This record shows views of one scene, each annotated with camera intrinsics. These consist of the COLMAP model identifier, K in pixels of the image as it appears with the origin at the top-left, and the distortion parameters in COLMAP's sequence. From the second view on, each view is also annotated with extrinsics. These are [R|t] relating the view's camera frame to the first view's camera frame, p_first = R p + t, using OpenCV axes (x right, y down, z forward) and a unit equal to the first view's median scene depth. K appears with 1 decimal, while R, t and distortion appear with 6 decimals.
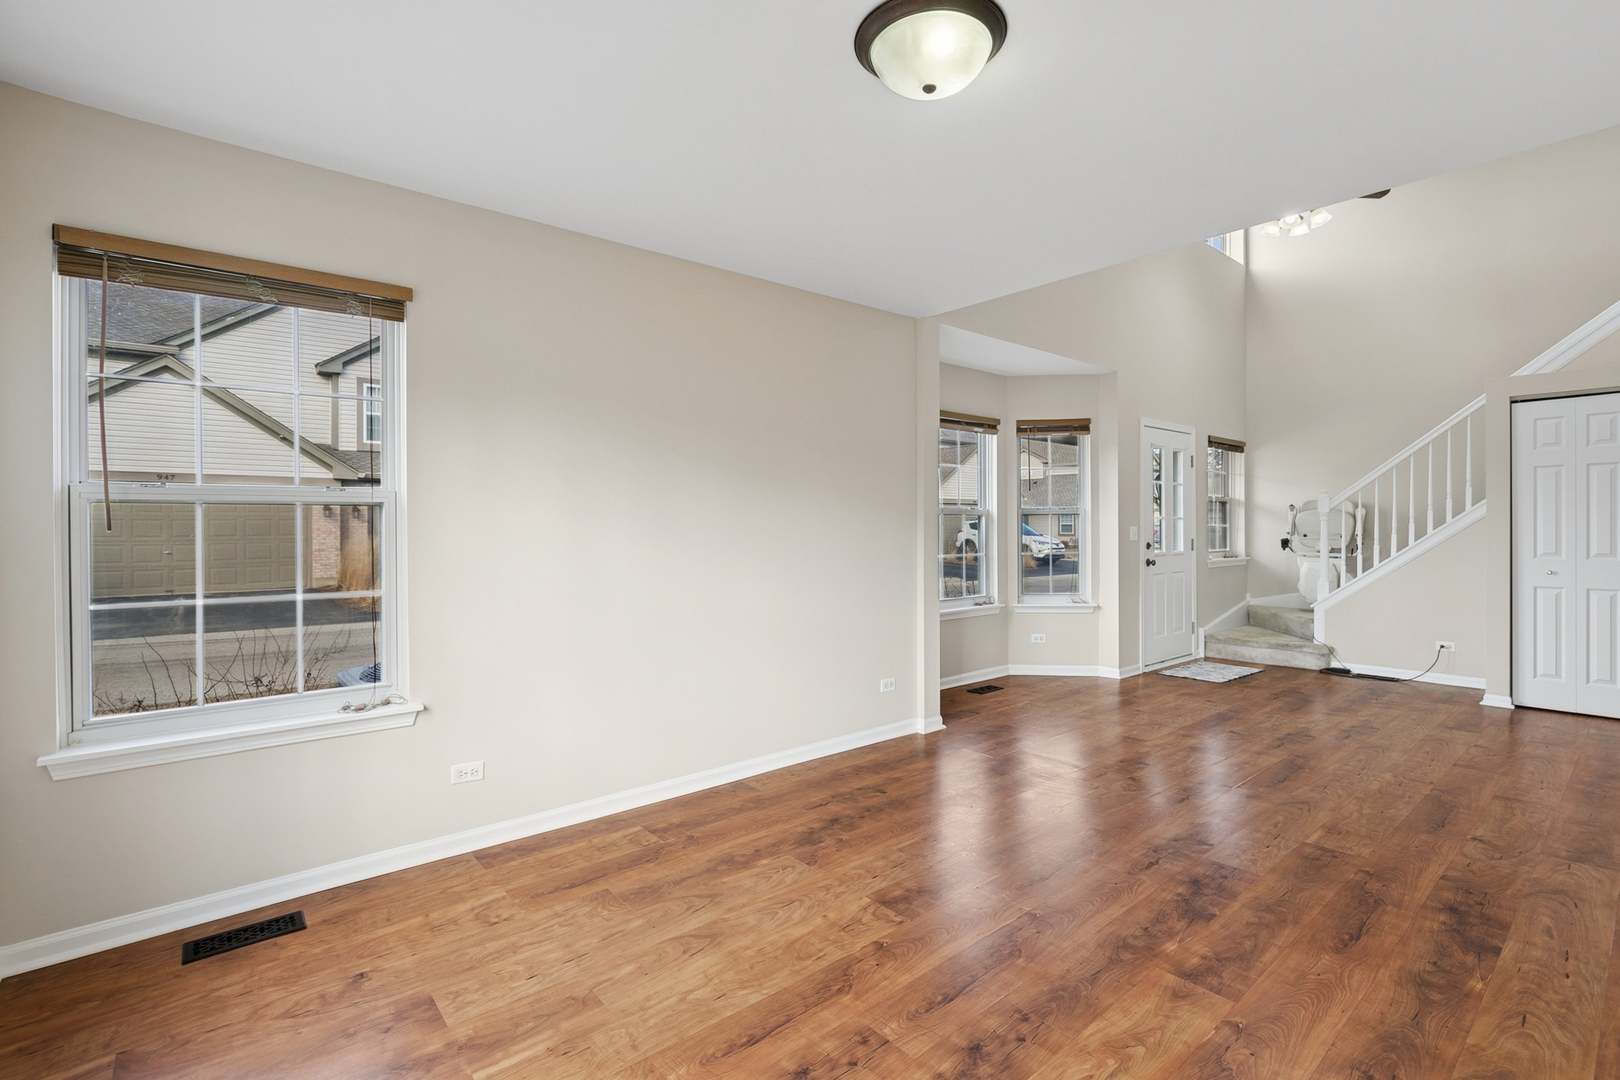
lens RADIAL K [[737.1, 0, 819.2], [0, 737.1, 531.9], [0, 0, 1]] dist [-0.012702, 0.001072]
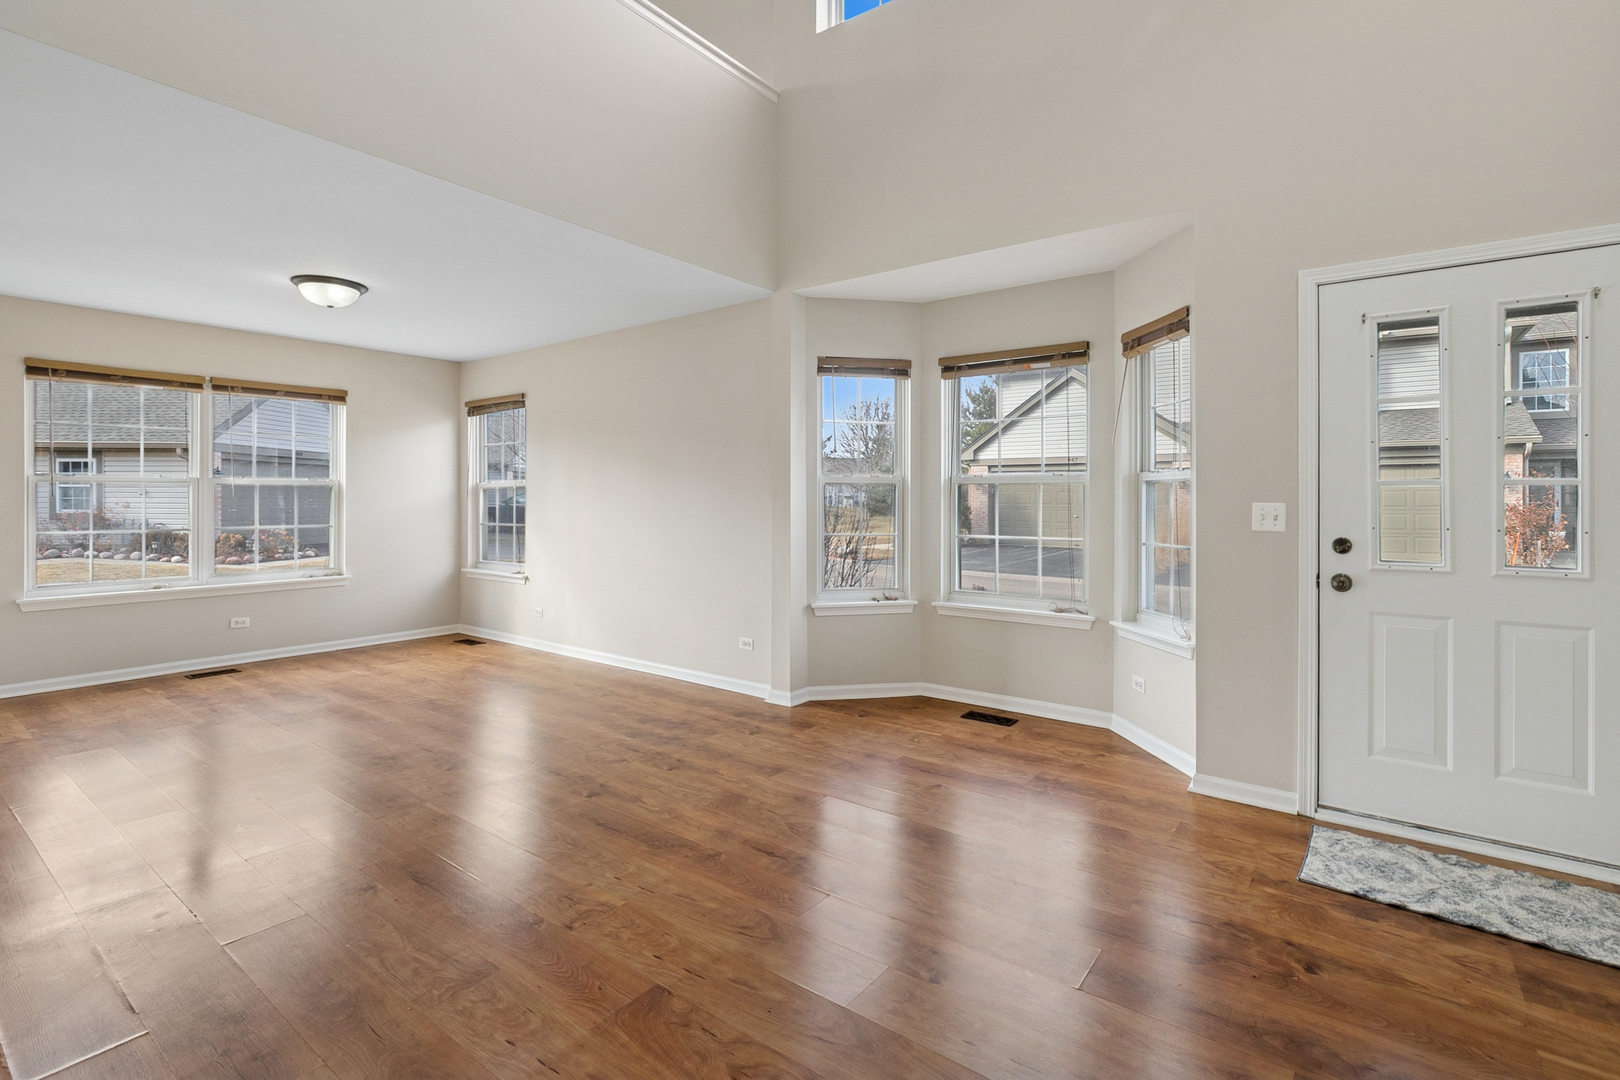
lens RADIAL K [[753.4, 0, 823.0], [0, 753.4, 491.1], [0, 0, 1]] dist [-0.011592, 0.000287]
pose [[0.227446, -0.004419, -0.973781, 1.541368], [-0.011041, 0.999914, -0.007116, -0.014716], [0.973728, 0.012370, 0.227378, 1.094176]]
